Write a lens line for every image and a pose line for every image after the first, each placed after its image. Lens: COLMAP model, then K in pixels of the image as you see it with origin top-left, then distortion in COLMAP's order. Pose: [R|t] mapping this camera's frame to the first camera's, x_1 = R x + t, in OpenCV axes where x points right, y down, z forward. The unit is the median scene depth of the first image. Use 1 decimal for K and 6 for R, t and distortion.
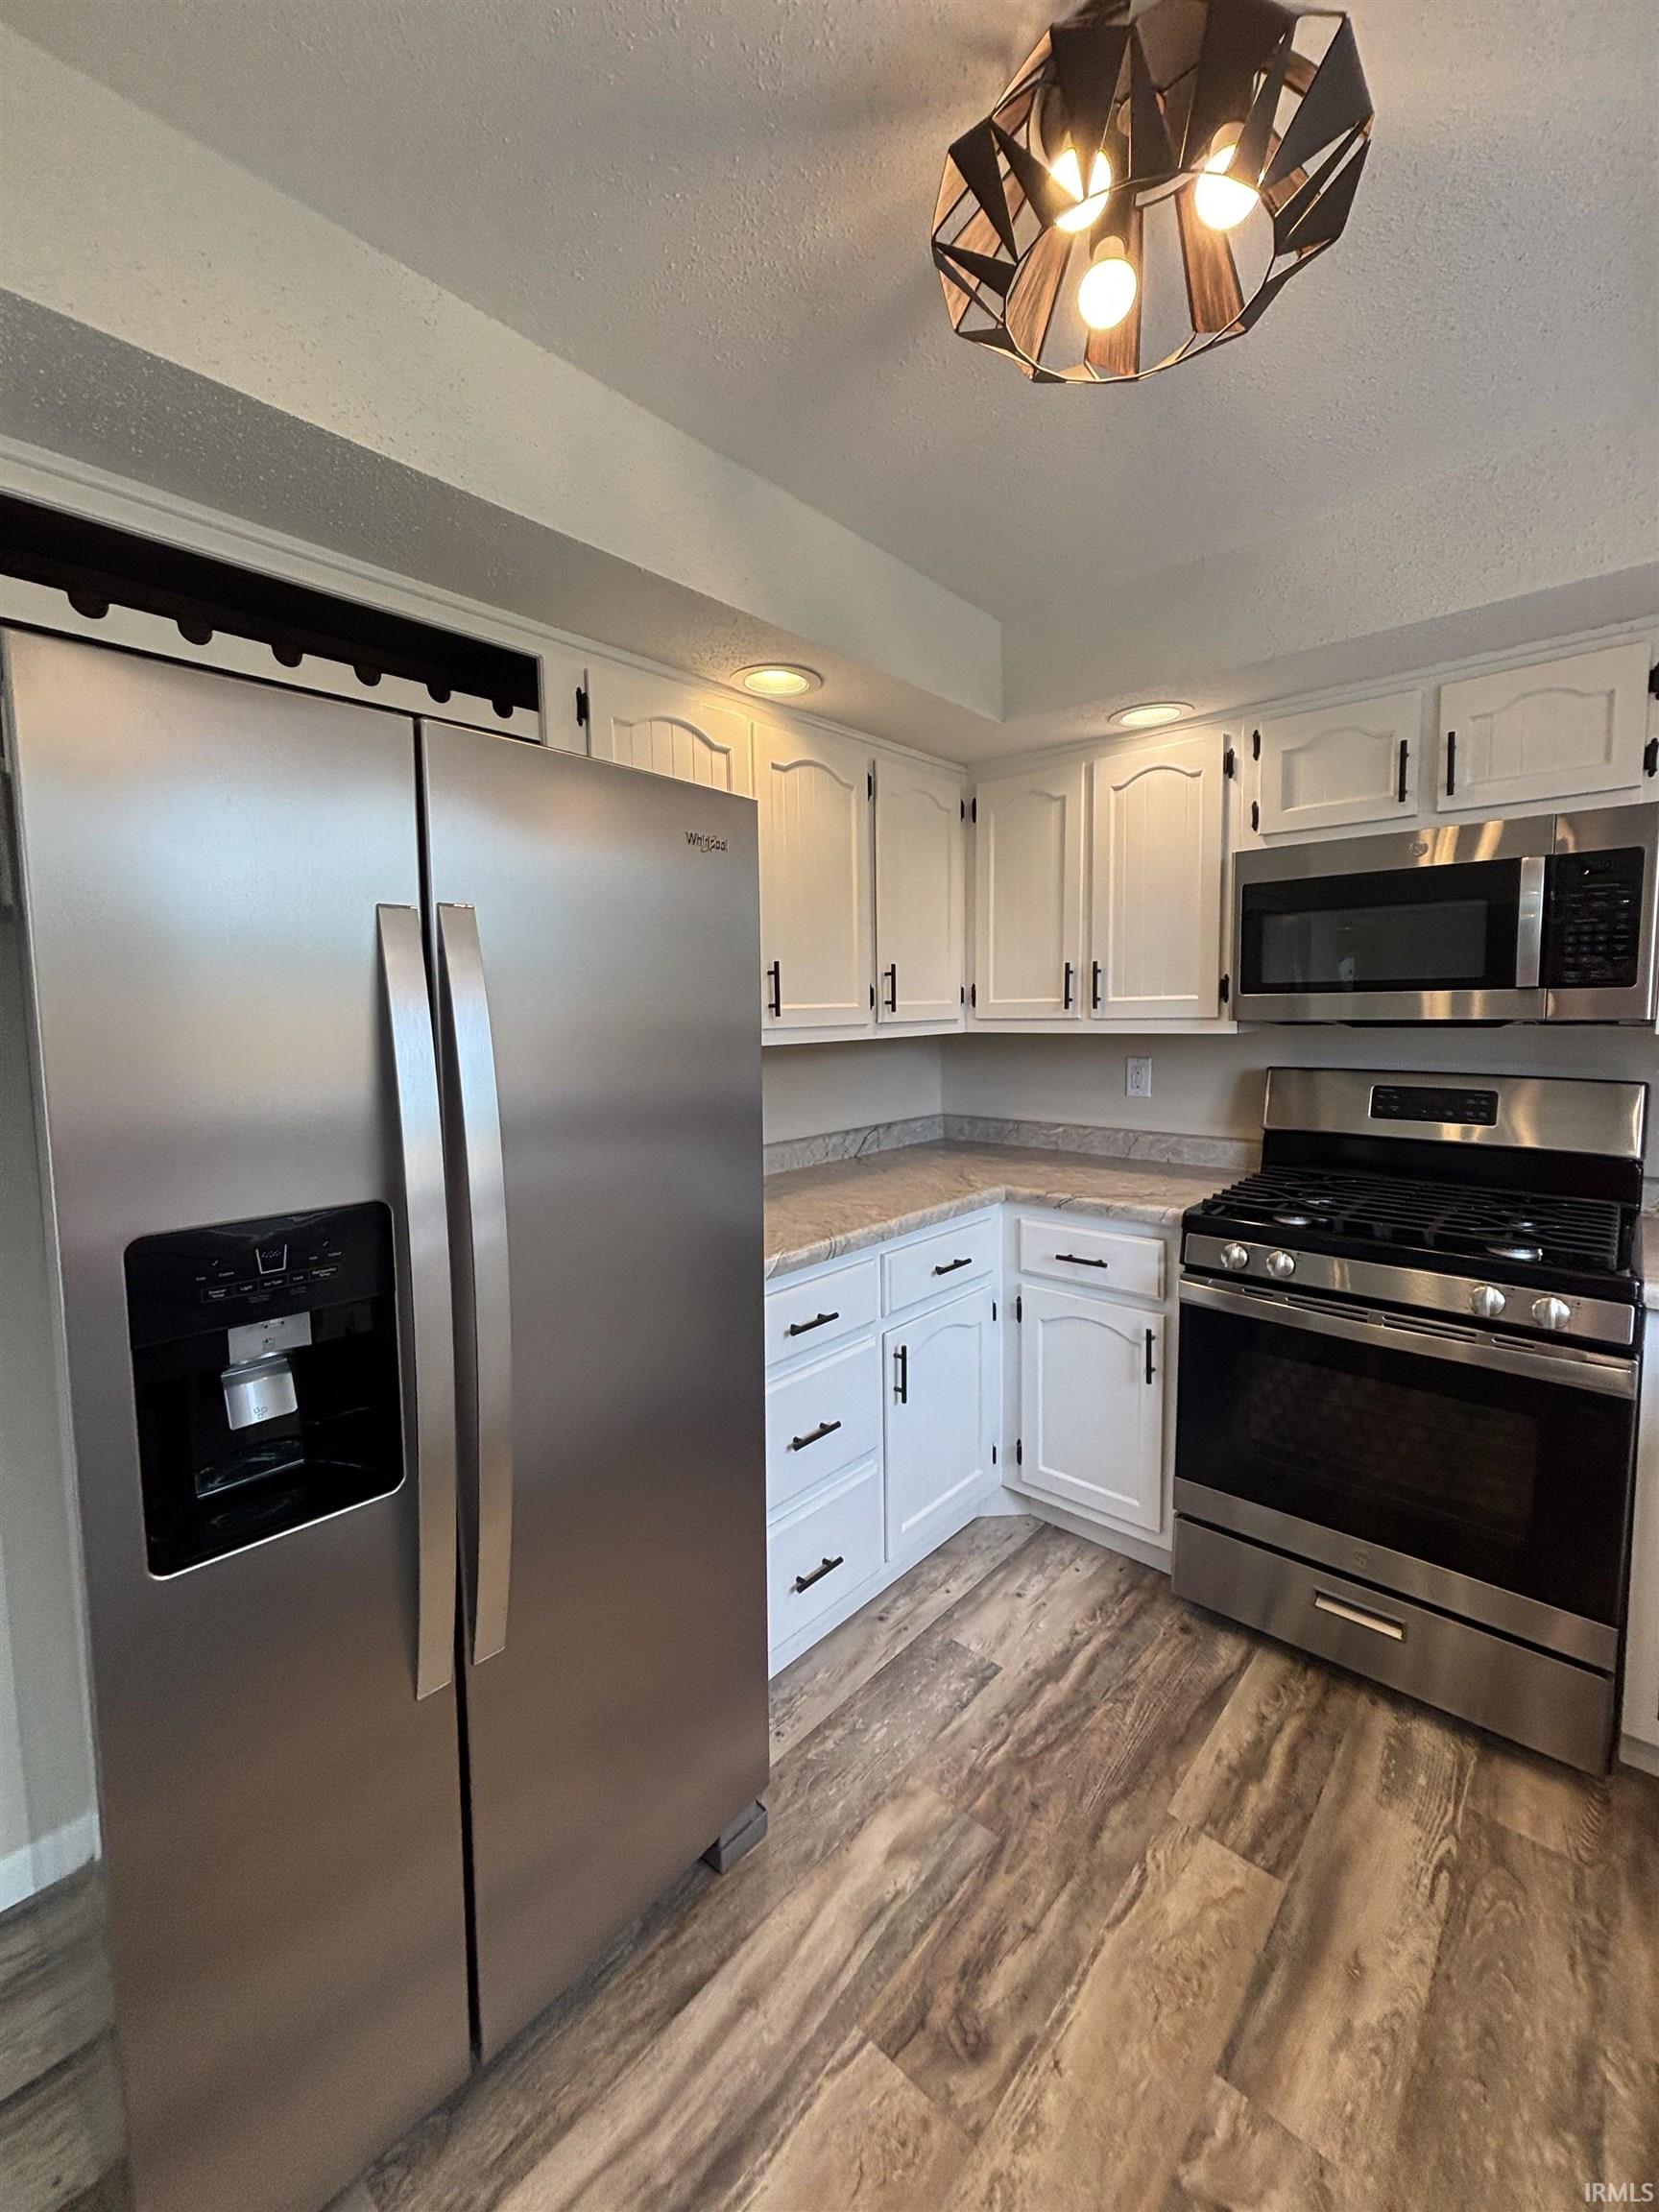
lens RADIAL K [[890.4, 0, 848.4], [0, 890.4, 1087.6], [0, 0, 1]] dist [0.000152, 0.000269]
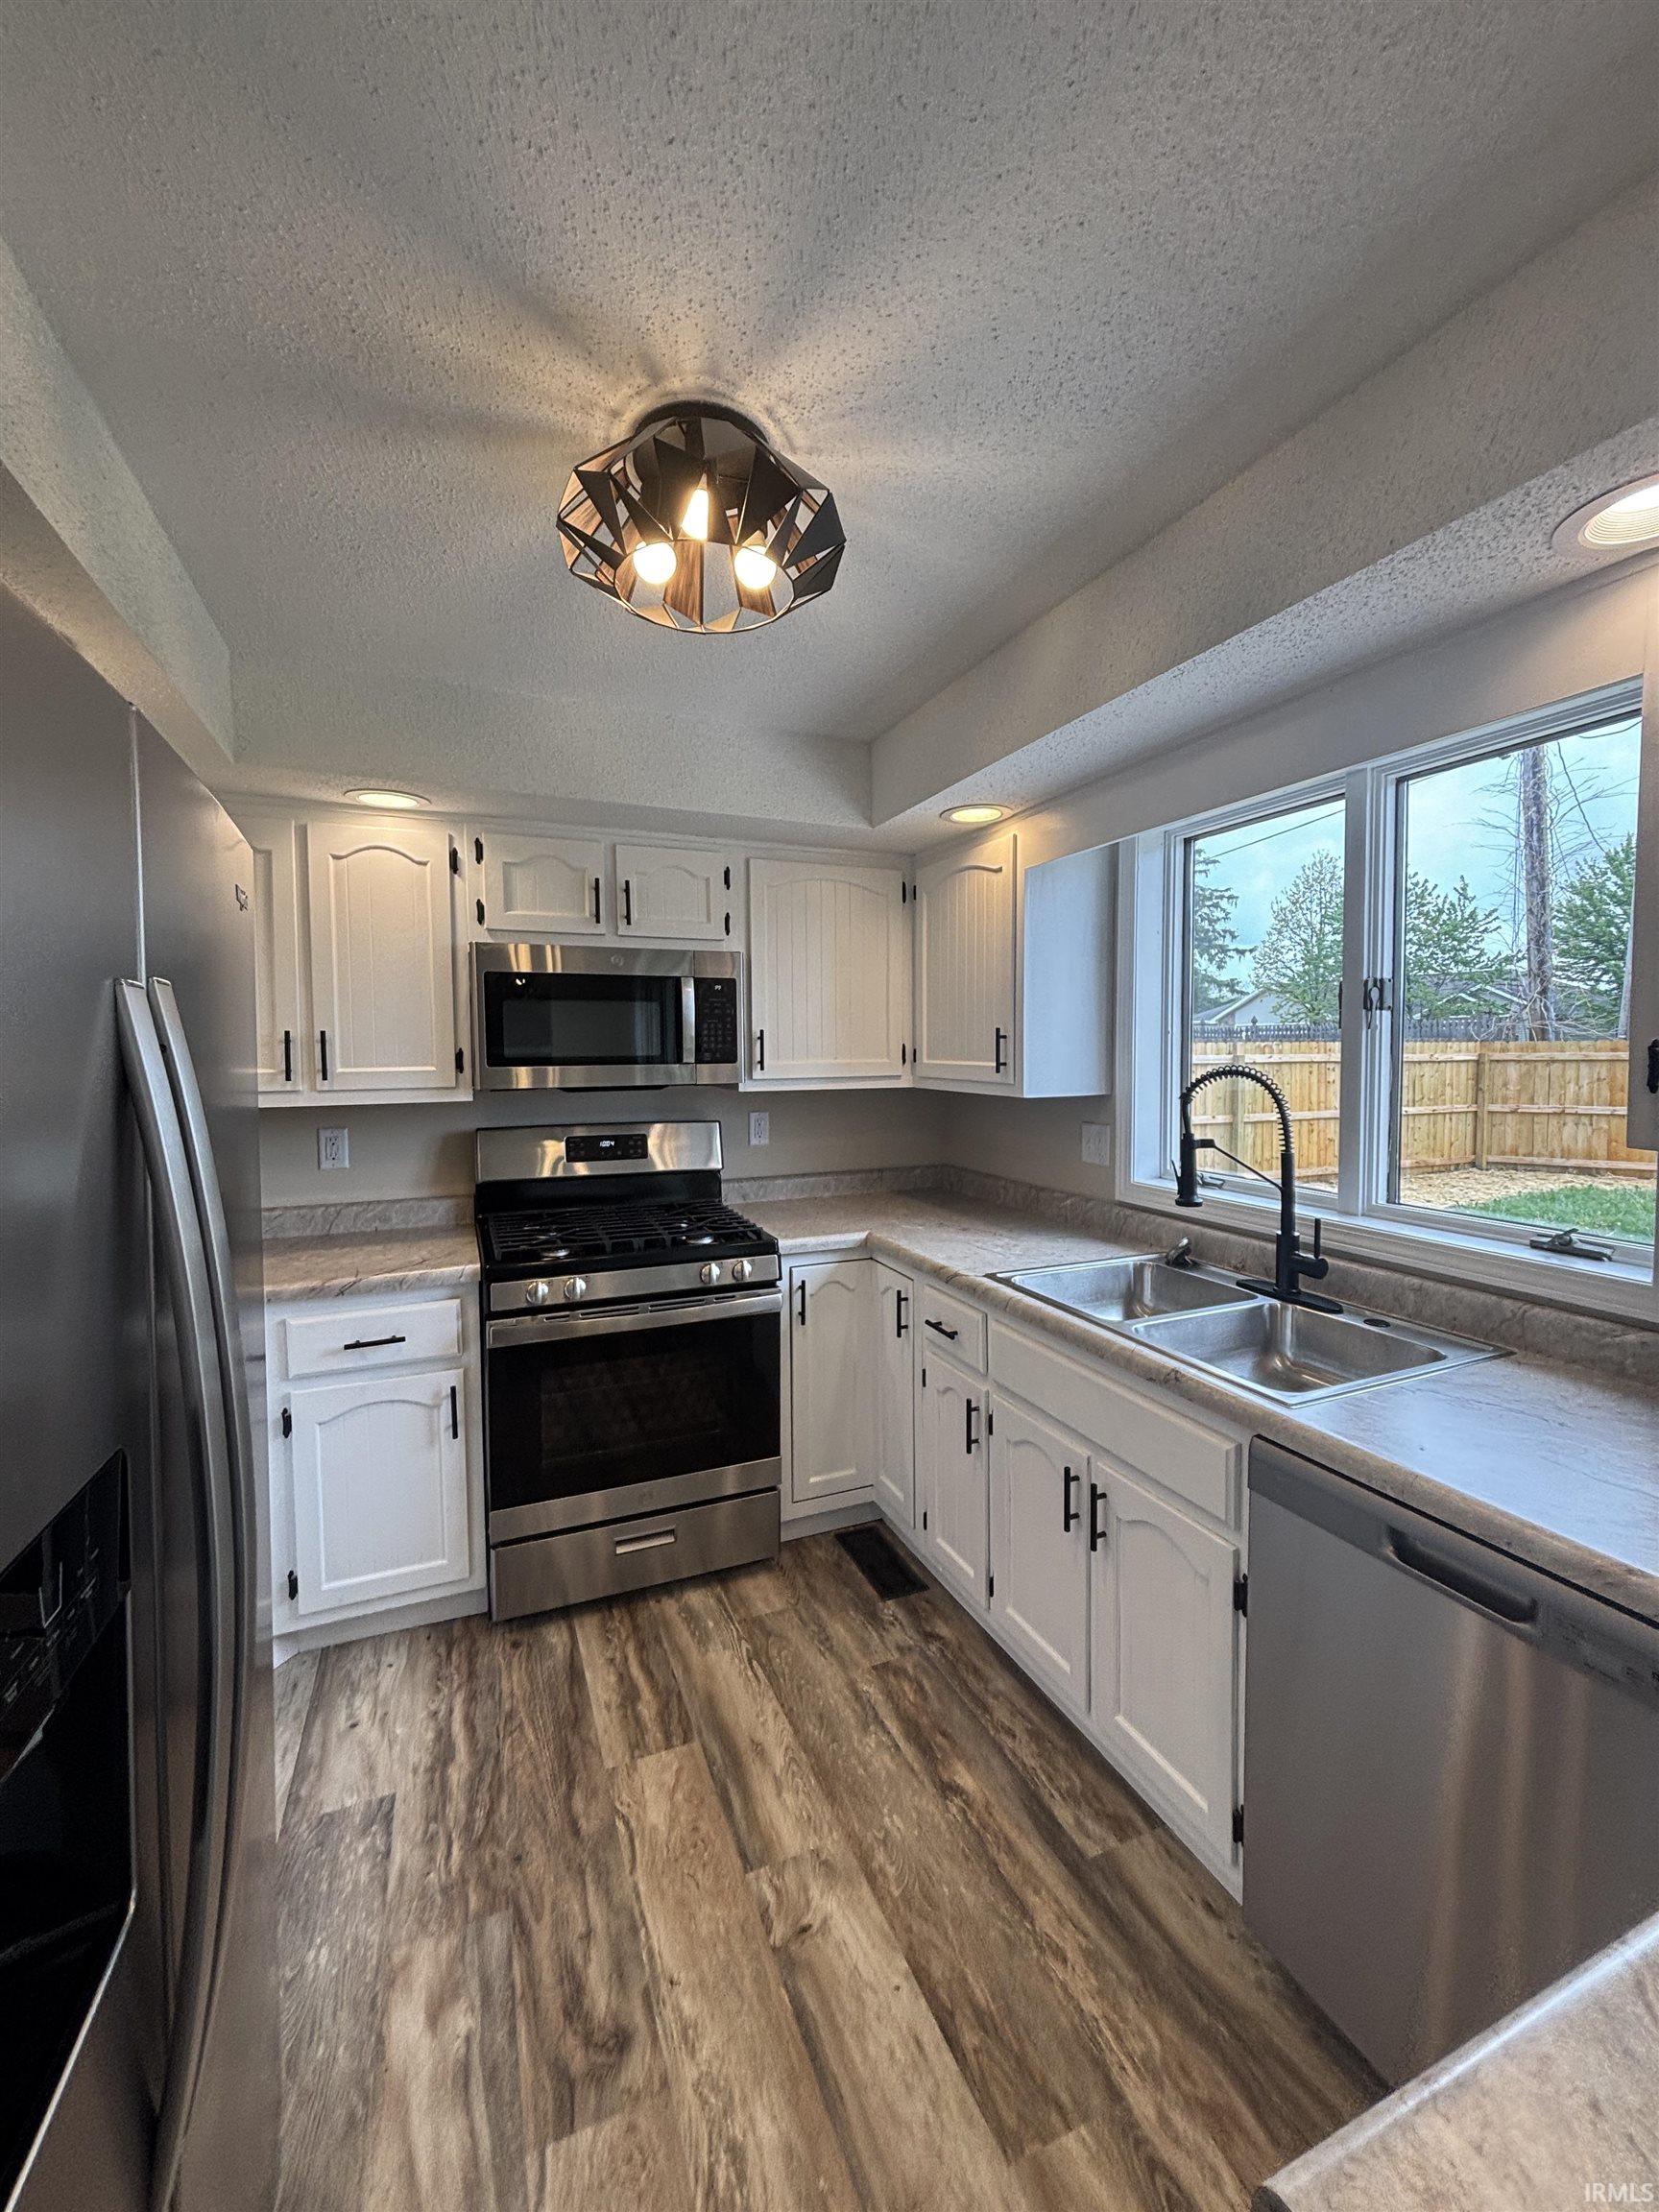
lens RADIAL K [[890.4, 0, 829.9], [0, 890.4, 1085.7], [0, 0, 1]] dist [0.000152, 0.000269]
pose [[0.429065, -0.031715, 0.902717, -0.495704], [0.080895, 0.996717, -0.003432, -0.051466], [-0.899644, 0.074498, 0.430222, 0.147169]]
